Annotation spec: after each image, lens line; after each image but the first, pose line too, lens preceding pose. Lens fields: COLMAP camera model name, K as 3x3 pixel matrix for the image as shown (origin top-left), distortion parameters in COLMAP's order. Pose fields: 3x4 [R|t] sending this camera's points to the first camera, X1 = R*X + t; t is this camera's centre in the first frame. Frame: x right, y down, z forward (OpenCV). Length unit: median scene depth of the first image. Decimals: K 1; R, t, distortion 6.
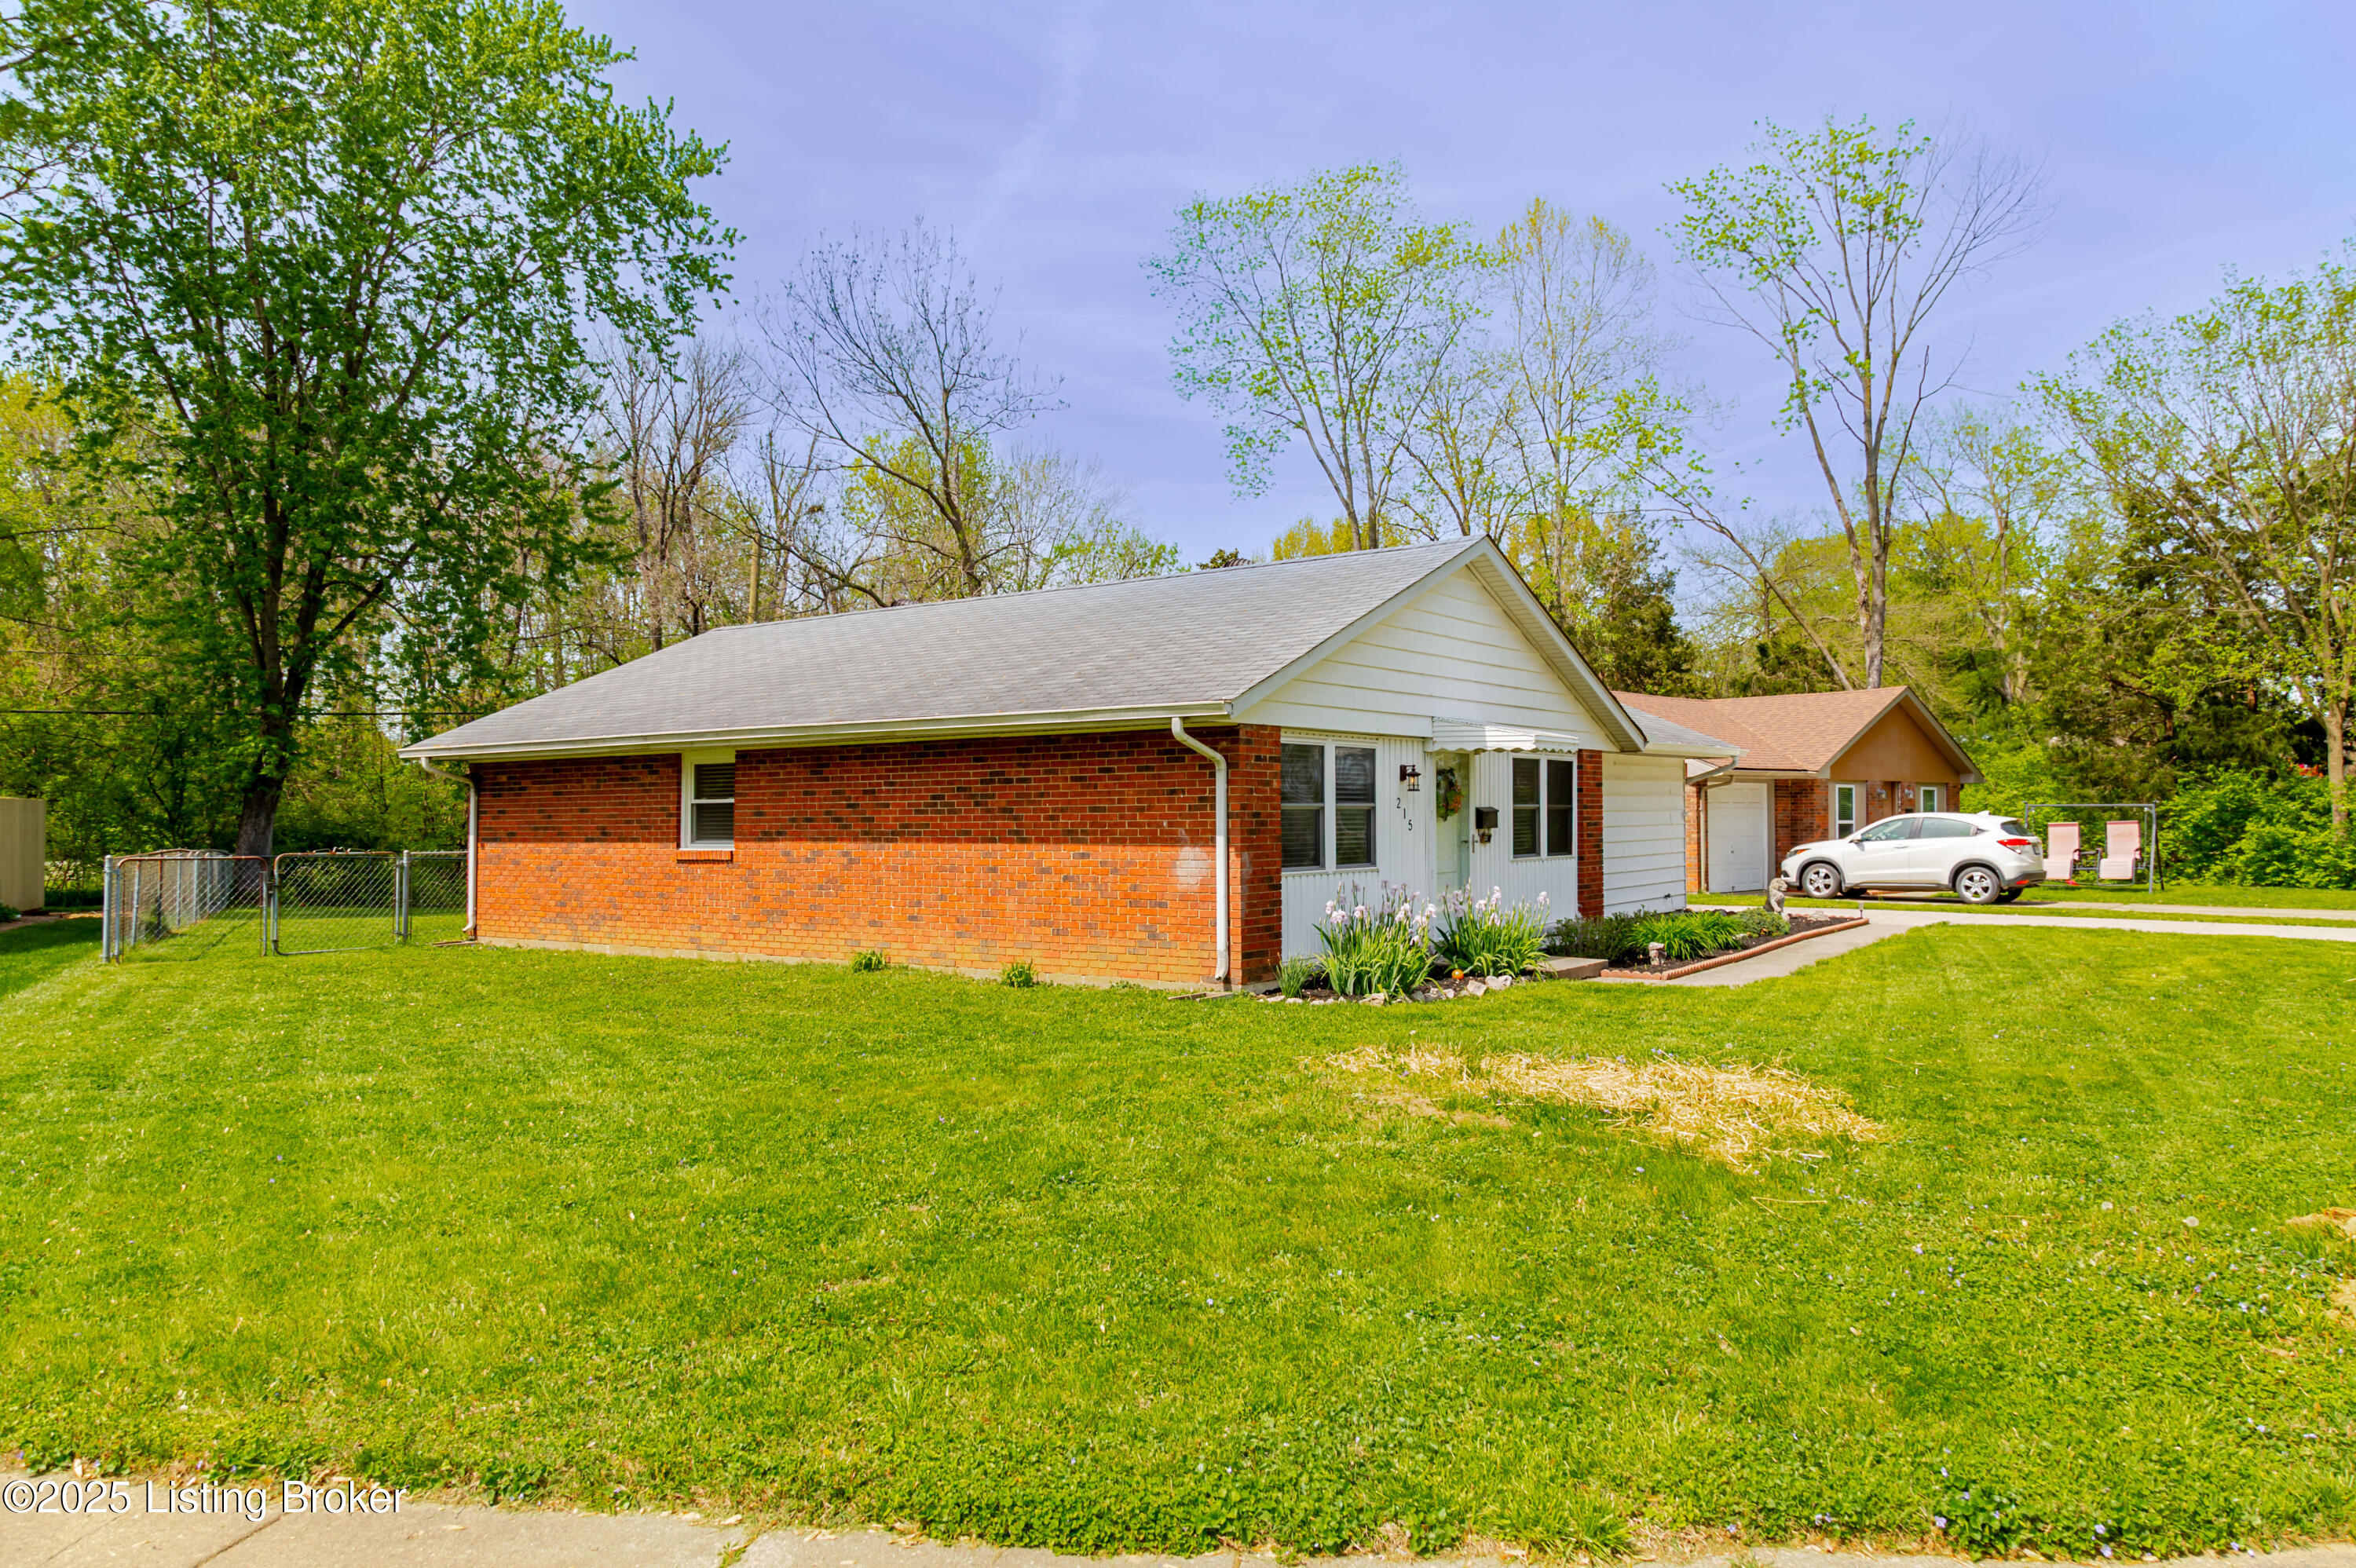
lens RADIAL K [[1561.9, 0, 1176.1], [0, 1561.9, 769.9], [0, 0, 1]] dist [0.009689, -0.002134]
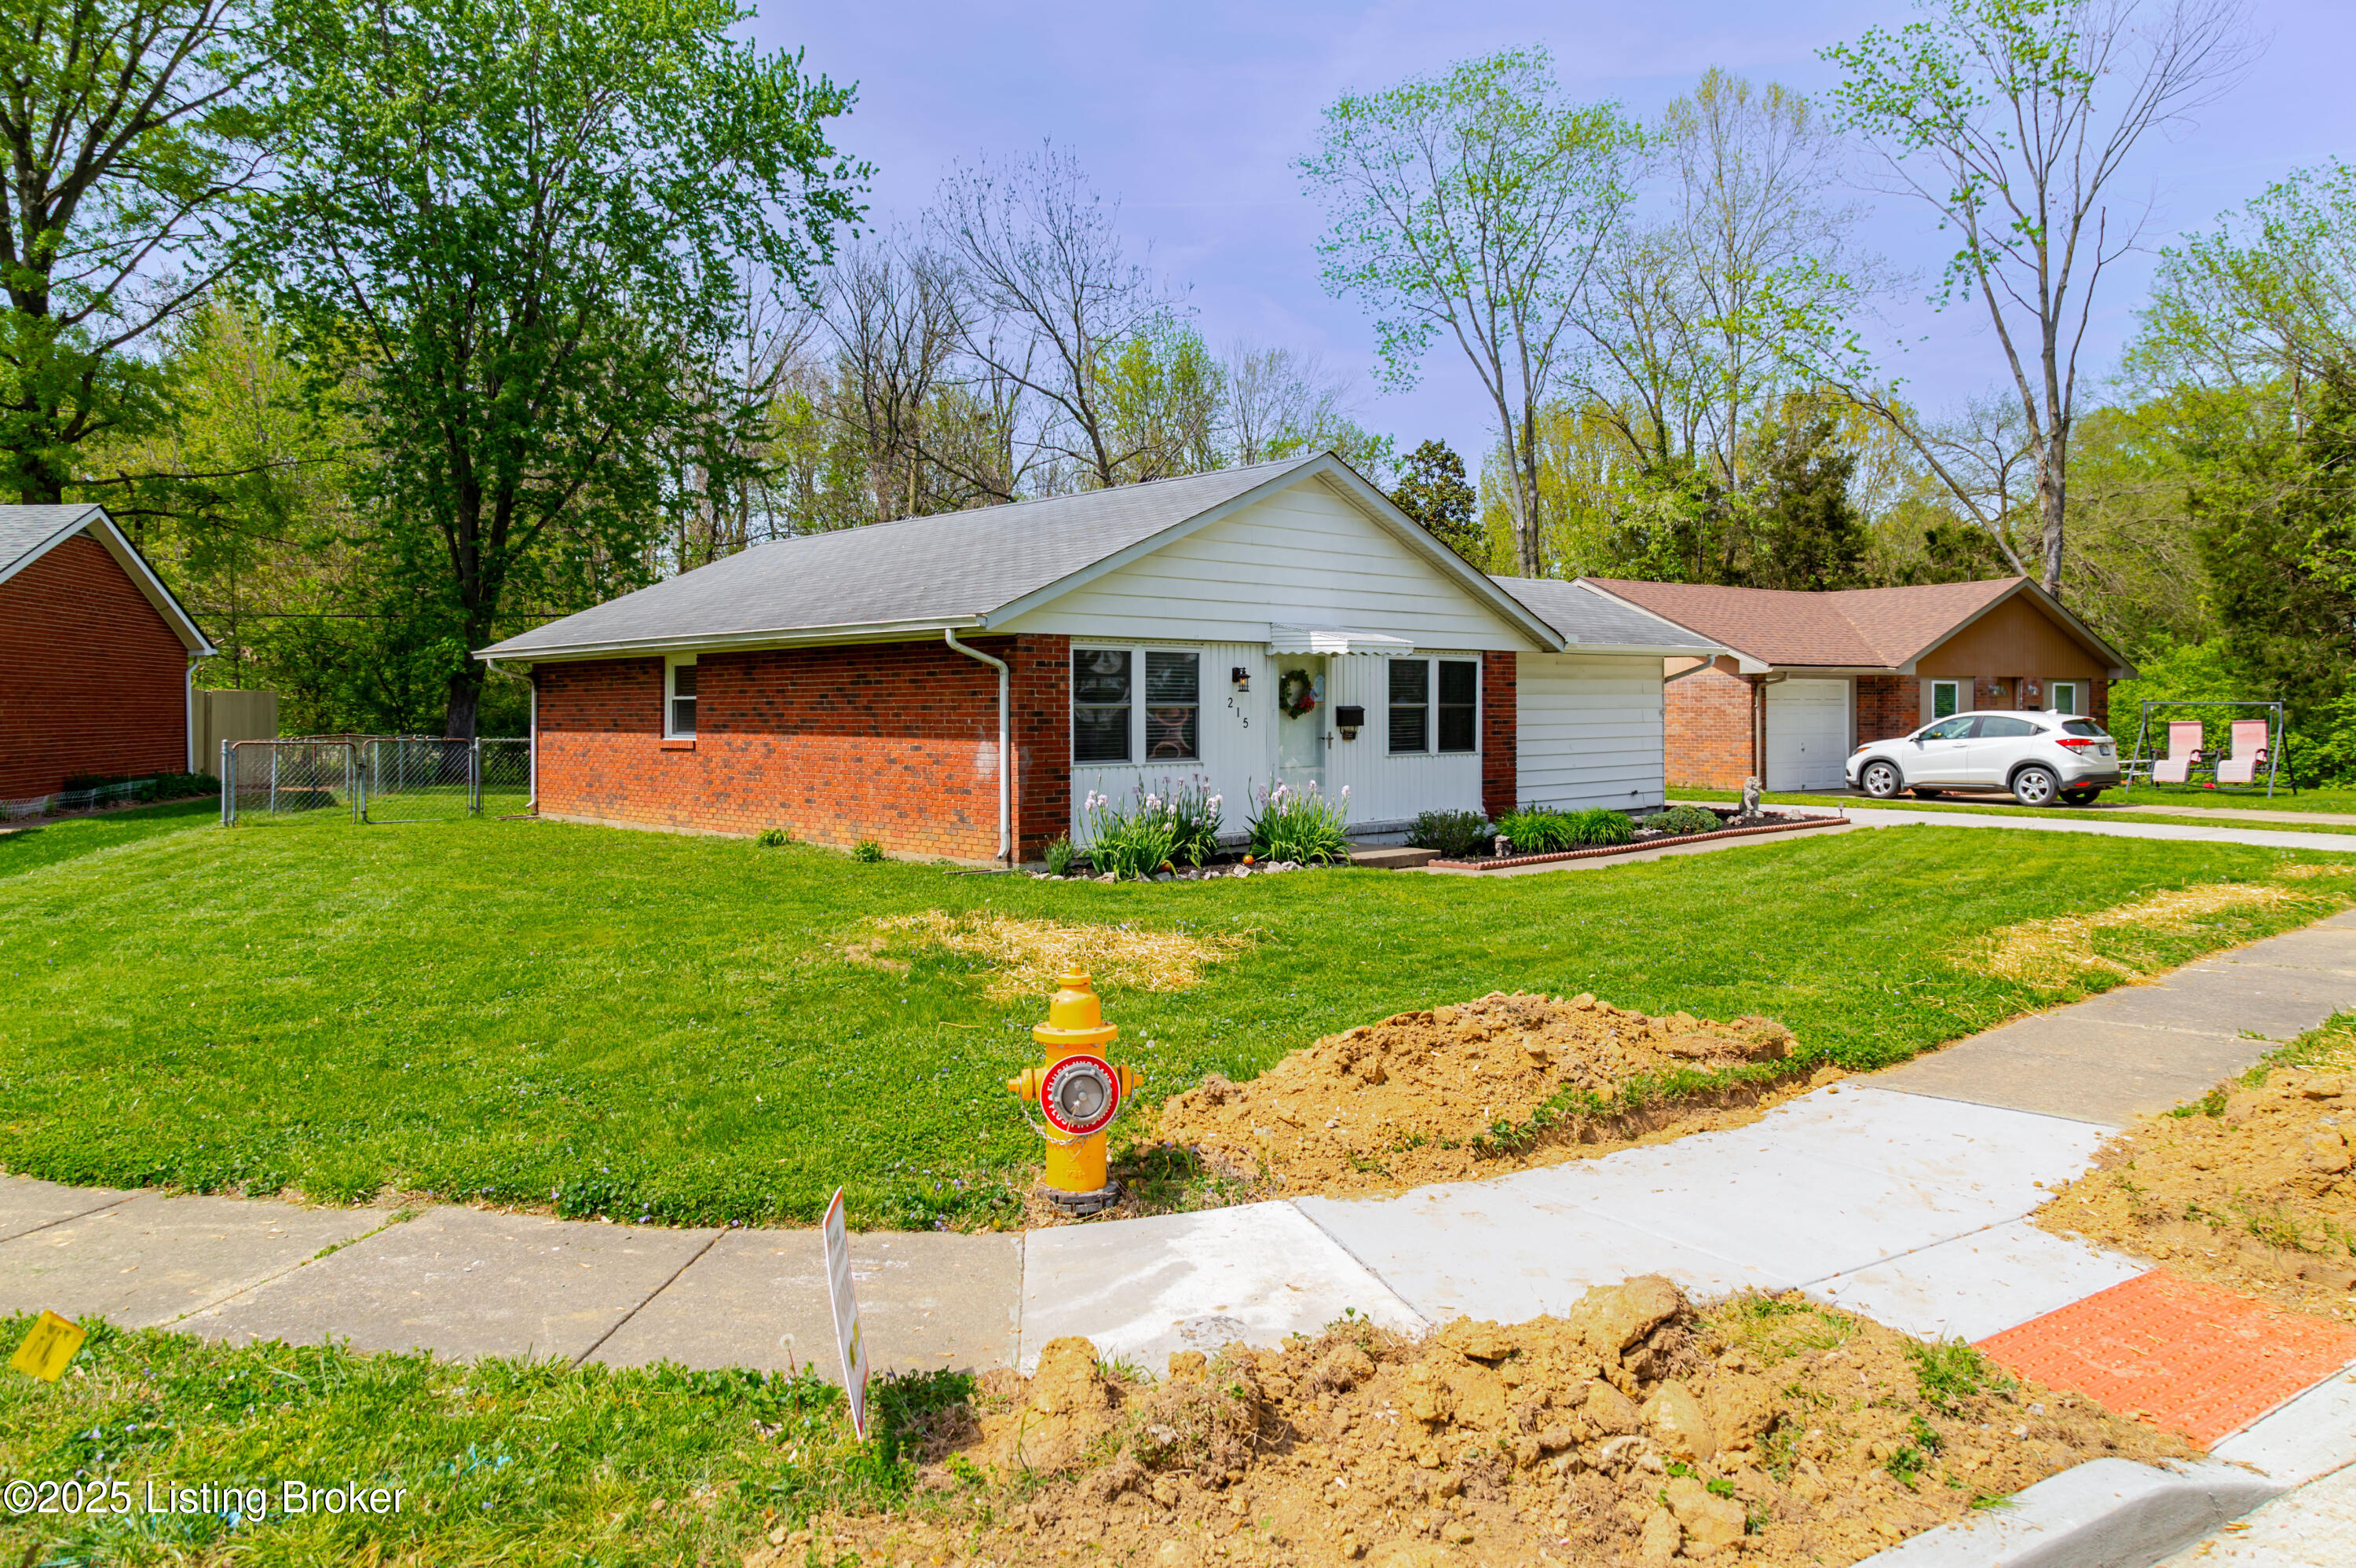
lens RADIAL K [[1561.9, 0, 1167.0], [0, 1561.9, 714.0], [0, 0, 1]] dist [0.009689, -0.002134]
pose [[0.982305, 0.005561, -0.187203, 0.156704], [0.000956, 0.999397, 0.034704, -0.004508], [0.187284, -0.034269, 0.981708, -0.040552]]
